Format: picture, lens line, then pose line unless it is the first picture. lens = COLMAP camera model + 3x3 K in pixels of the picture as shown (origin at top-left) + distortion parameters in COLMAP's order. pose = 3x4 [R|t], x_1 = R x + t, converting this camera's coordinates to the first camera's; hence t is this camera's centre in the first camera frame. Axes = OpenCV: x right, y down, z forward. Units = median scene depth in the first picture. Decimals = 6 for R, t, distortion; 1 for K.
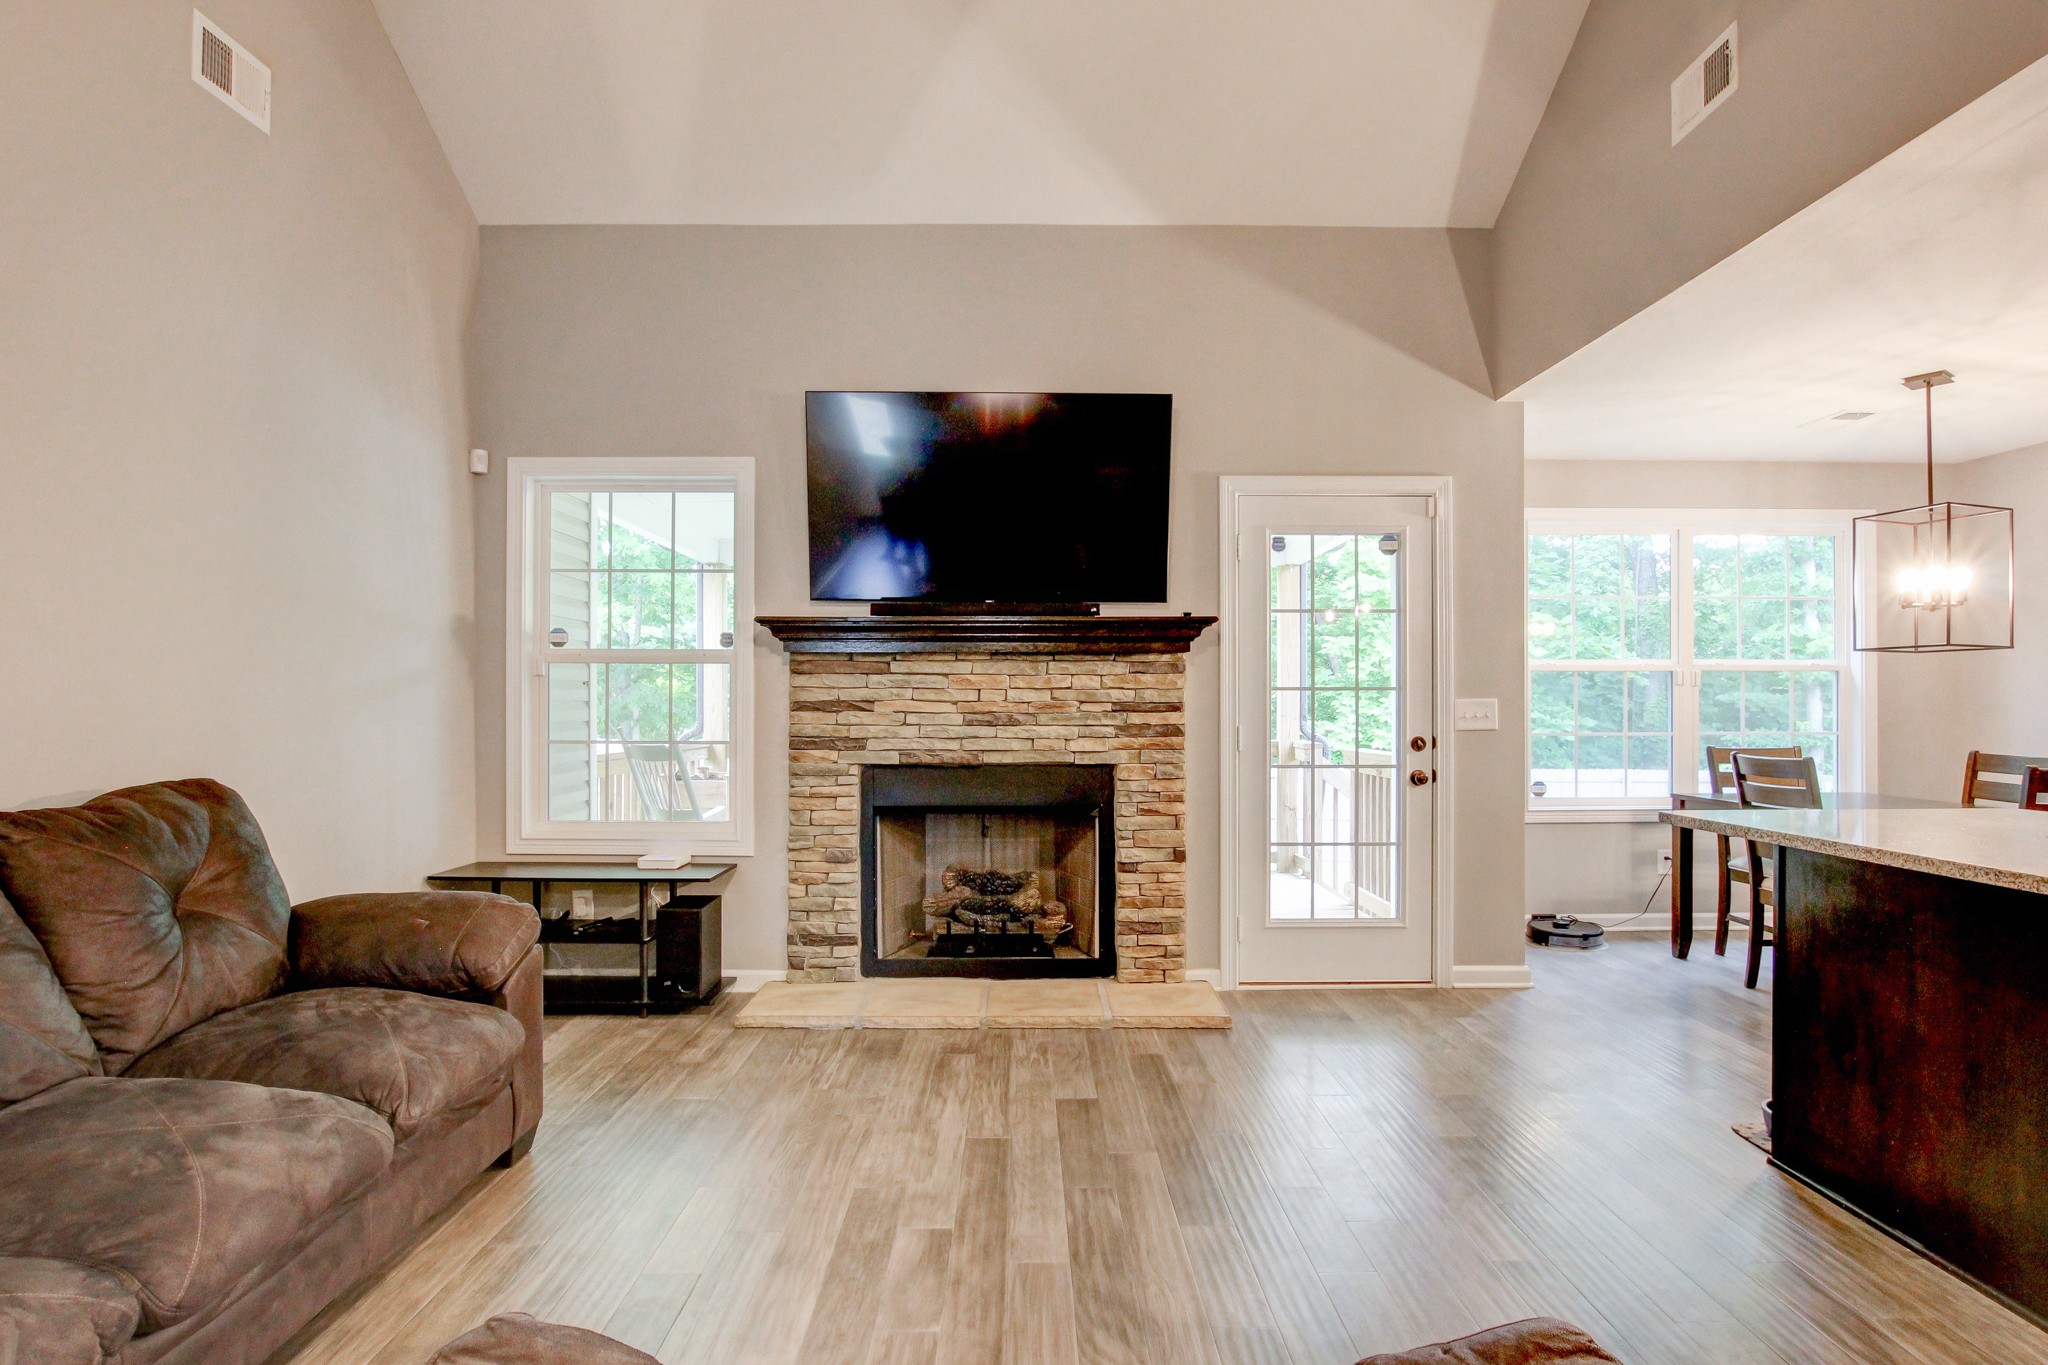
lens RADIAL K [[1054.1, 0, 1021.8], [0, 1054.1, 708.3], [0, 0, 1]] dist [-0.039810, -0.001534]
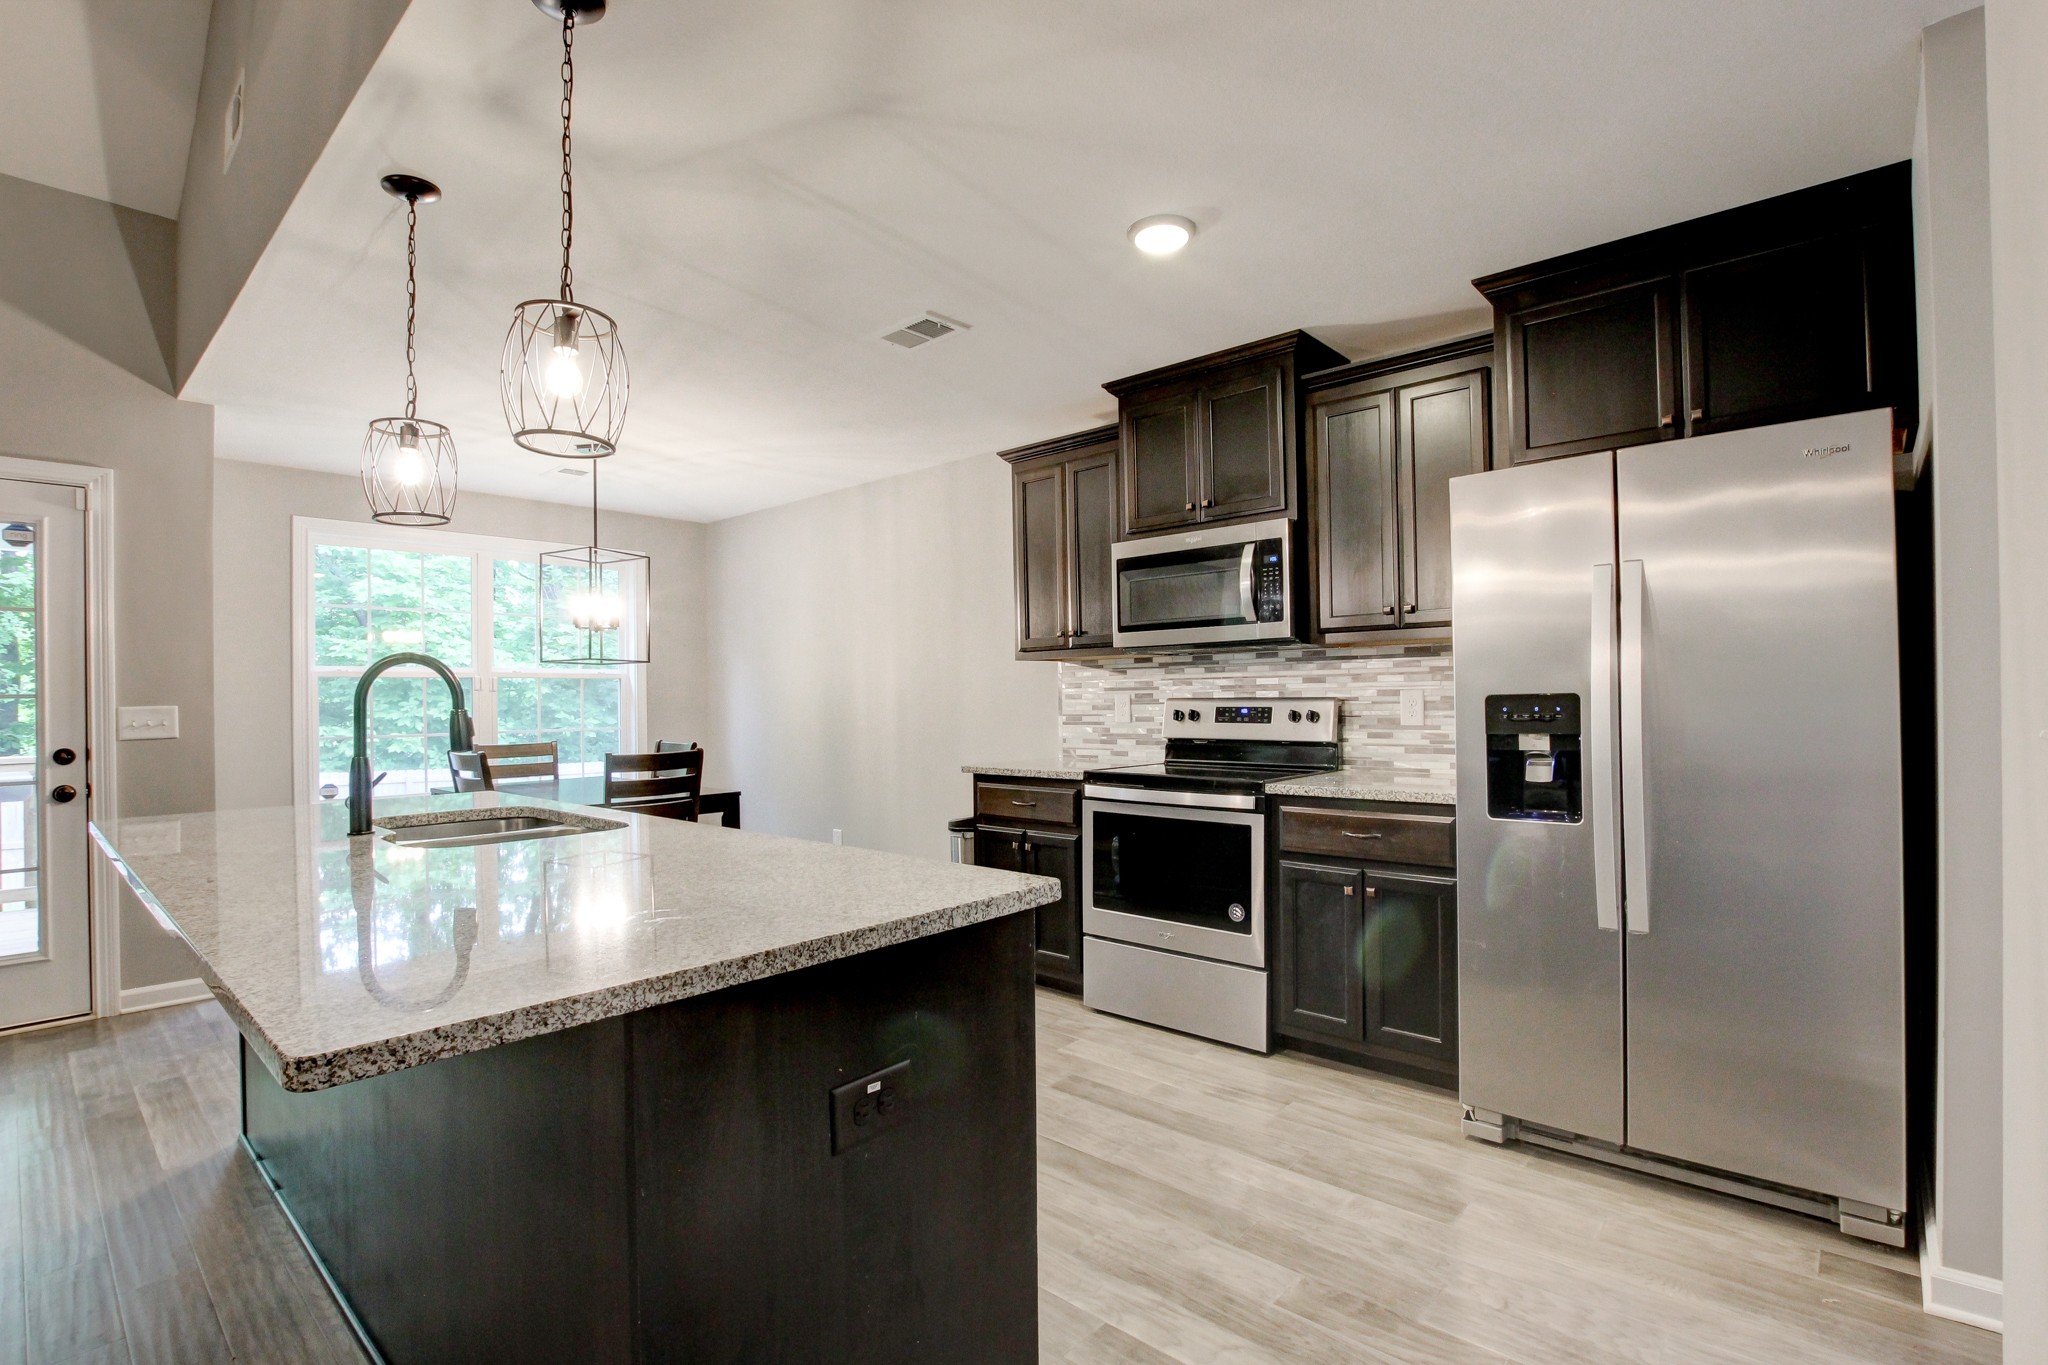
lens RADIAL K [[951.1, 0, 1040.2], [0, 951.1, 697.1], [0, 0, 1]] dist [-0.030216, 0.005080]
pose [[0.667325, -0.007796, 0.744725, 0.346920], [0.013298, 0.999911, -0.001448, -0.005466], [-0.744648, 0.010869, 0.667369, -0.169628]]
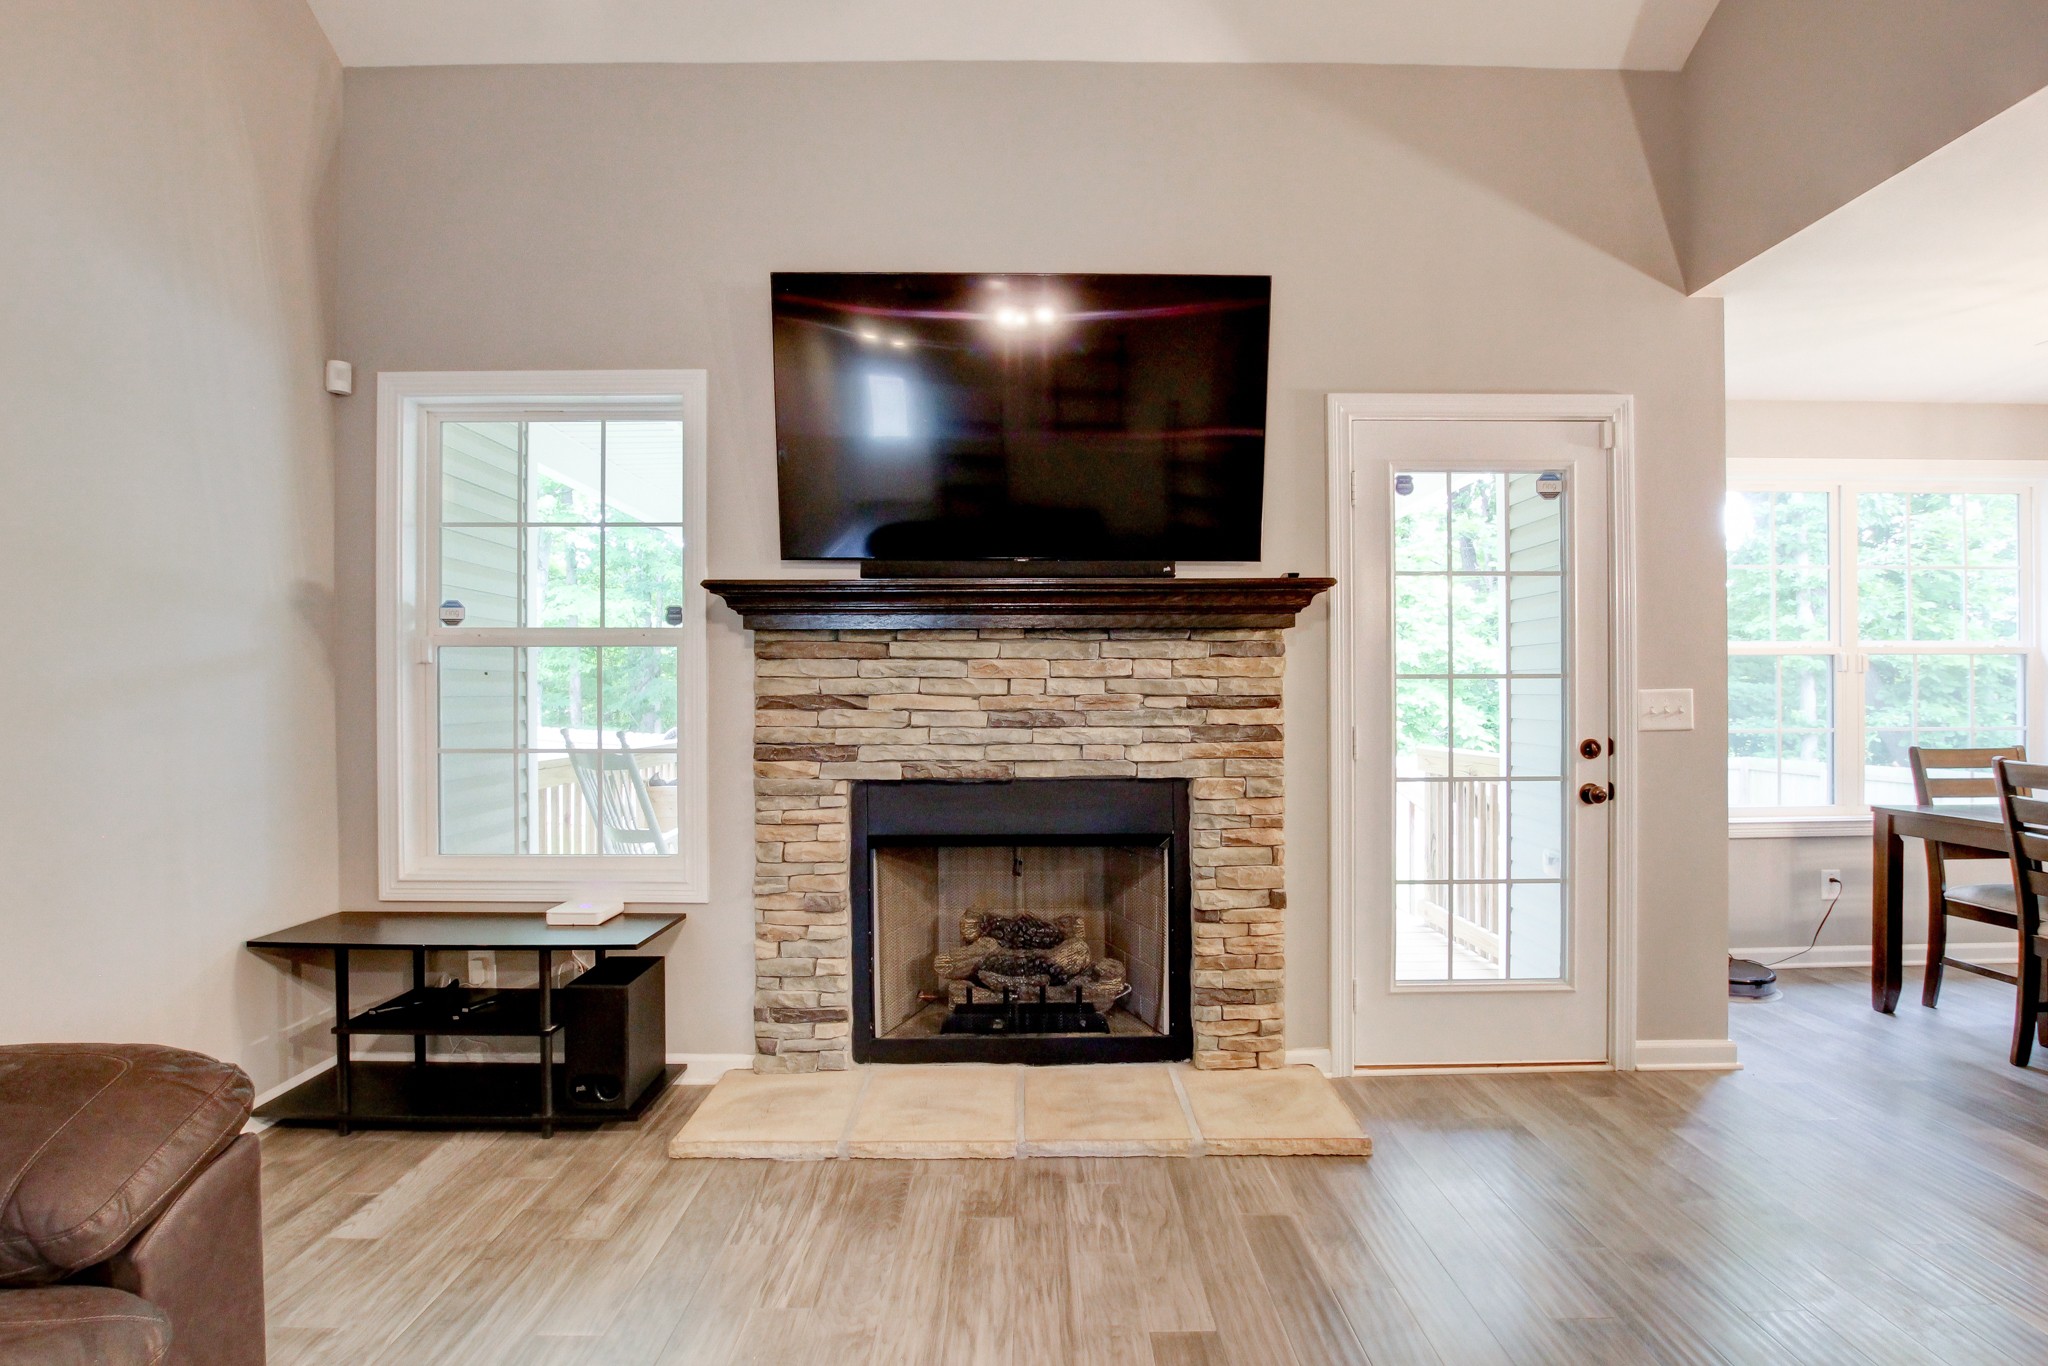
lens RADIAL K [[967.2, 0, 1033.6], [0, 967.2, 699.2], [0, 0, 1]] dist [-0.031794, 0.003213]
pose [[0.999950, -0.004356, 0.009009, -0.029211], [0.004359, 0.999990, -0.000369, -0.003314], [-0.009008, 0.000409, 0.999959, 0.315066]]
